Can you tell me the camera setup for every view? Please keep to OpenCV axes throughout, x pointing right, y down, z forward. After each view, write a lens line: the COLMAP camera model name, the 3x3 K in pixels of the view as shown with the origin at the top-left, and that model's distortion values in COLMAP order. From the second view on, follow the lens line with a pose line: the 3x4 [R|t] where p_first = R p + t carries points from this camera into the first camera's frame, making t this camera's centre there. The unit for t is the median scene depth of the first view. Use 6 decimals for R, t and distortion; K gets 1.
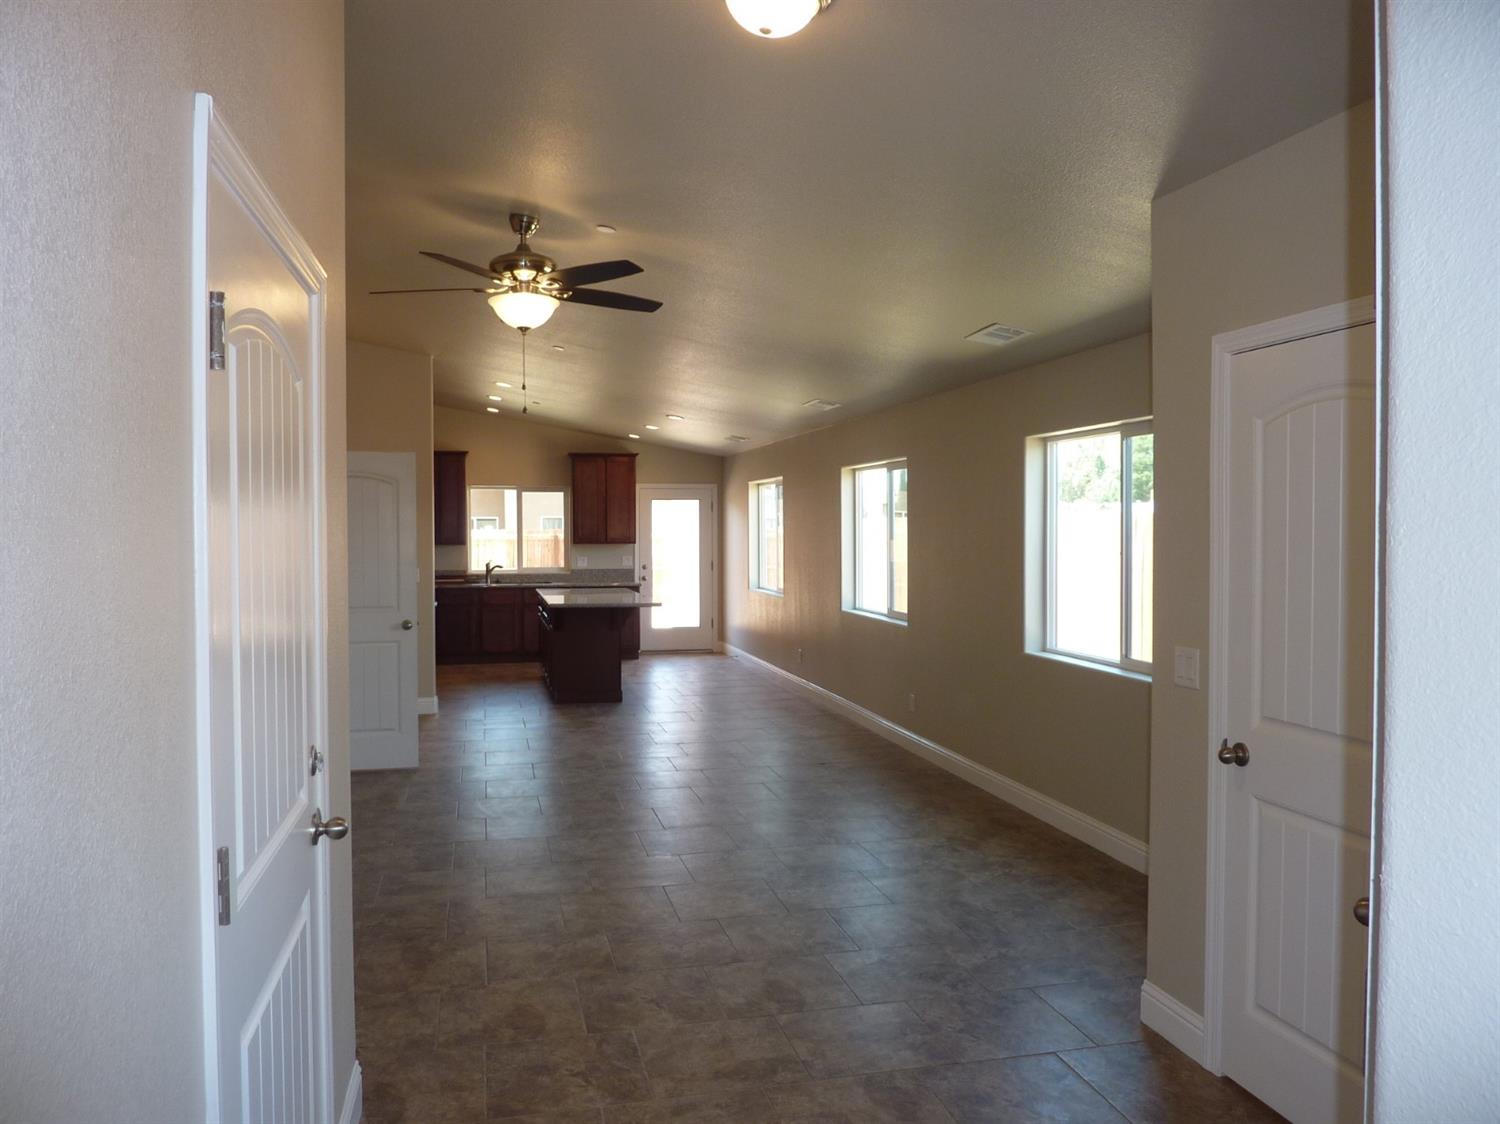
lens RADIAL K [[1124.4, 0, 759.2], [0, 1124.4, 562.3], [0, 0, 1]] dist [-0.034169, 0.007690]
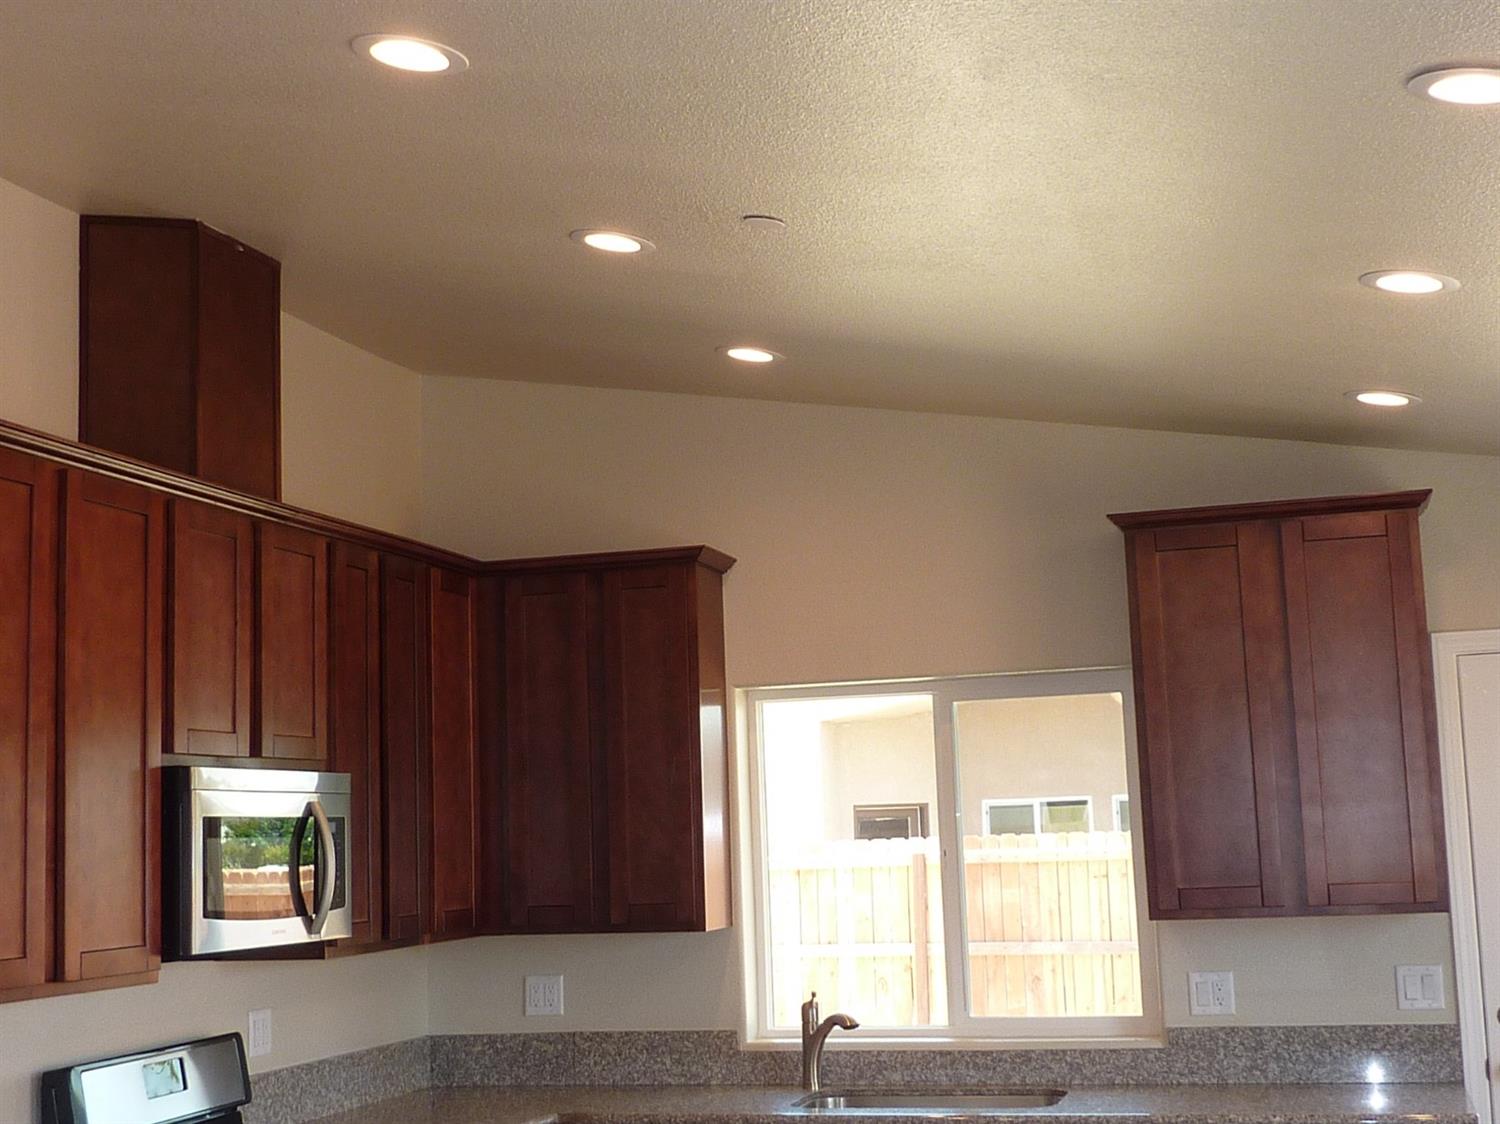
lens RADIAL K [[2127.6, 0, 740.8], [0, 2127.6, 529.5], [0, 0, 1]] dist [0.003728, 0.000000]
pose [[0.871421, -0.099046, -0.480432, -0.025791], [0.014023, 0.984033, -0.177433, -0.017931], [0.490335, 0.147881, 0.858896, 0.575905]]
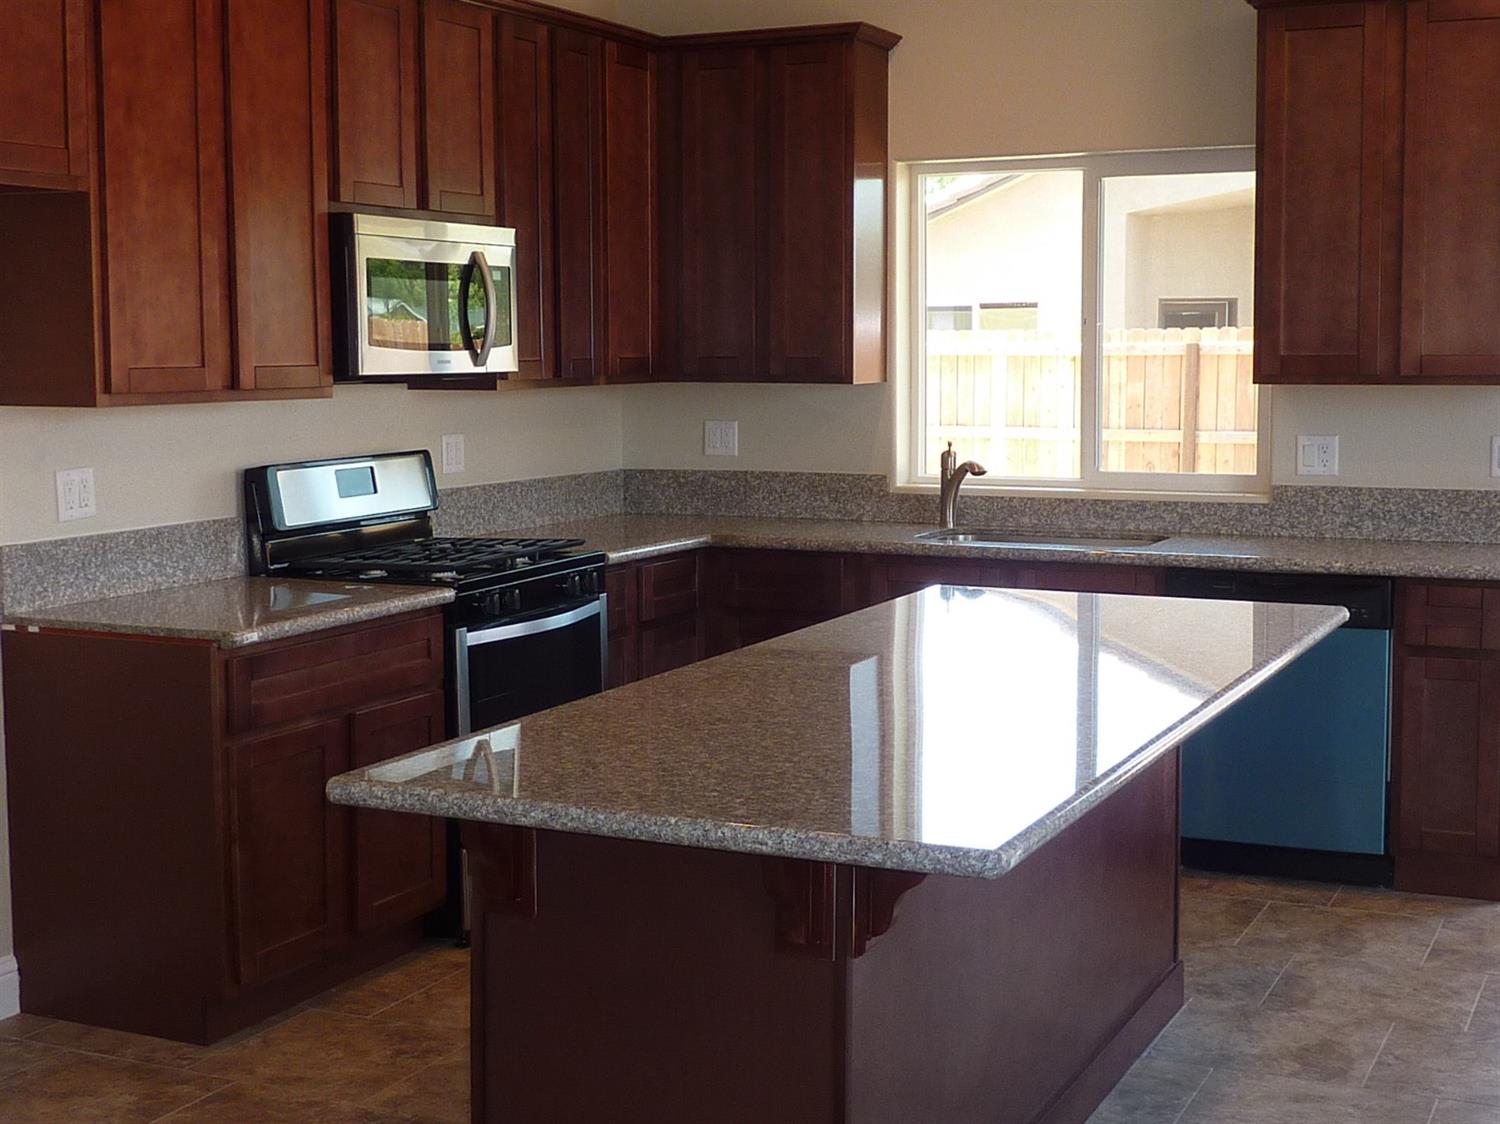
lens RADIAL K [[2127.6, 0, 759.6], [0, 2127.6, 555.6], [0, 0, 1]] dist [0.003728, 0.000000]
pose [[0.779098, 0.060919, -0.623935, 0.036610], [-0.022307, 0.997331, 0.069522, -0.008473], [0.626505, -0.040246, 0.778378, 0.569929]]
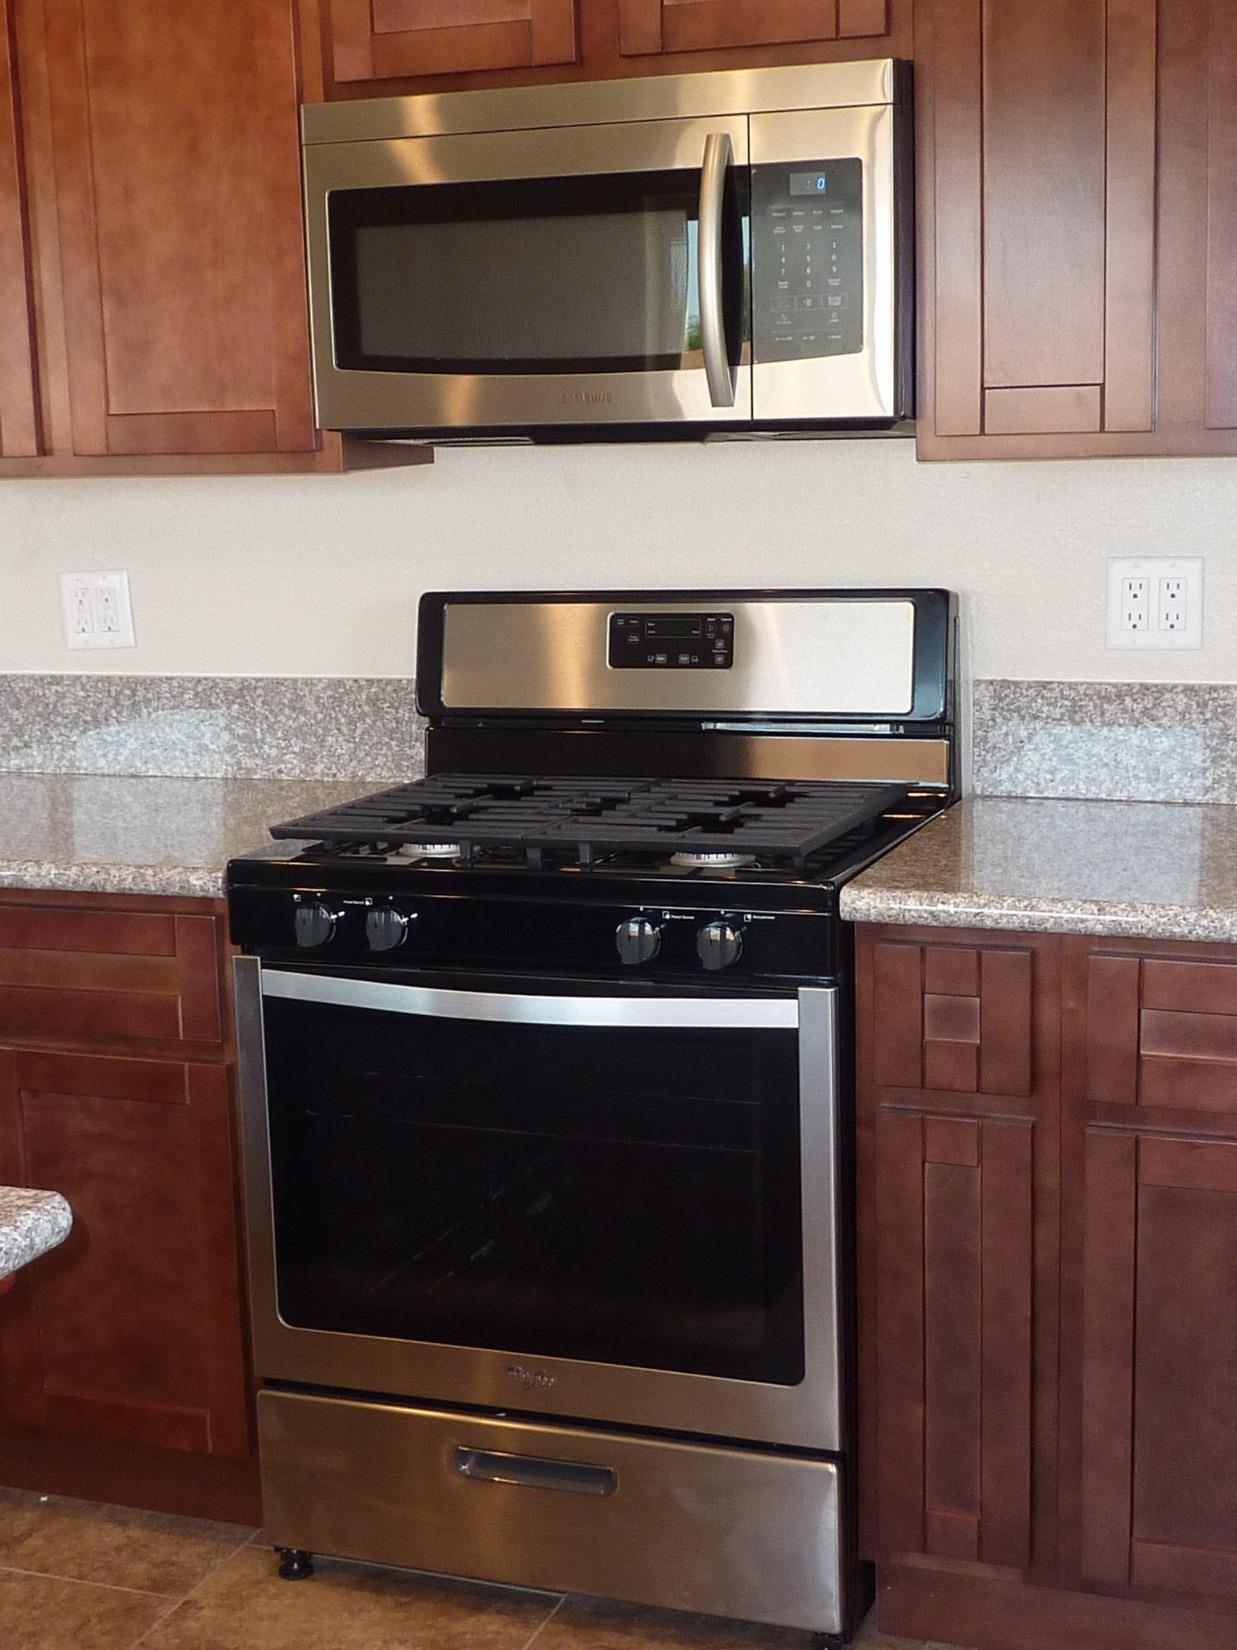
lens RADIAL K [[2340.4, 0, 616.7], [0, 2340.4, 833.0], [0, 0, 1]] dist [0.003728, 0.000000]
pose [[-0.579227, 0.163719, -0.798557, -0.101330], [-0.003906, 0.979055, 0.203558, -0.020354], [0.815157, 0.121025, -0.566455, 0.979909]]
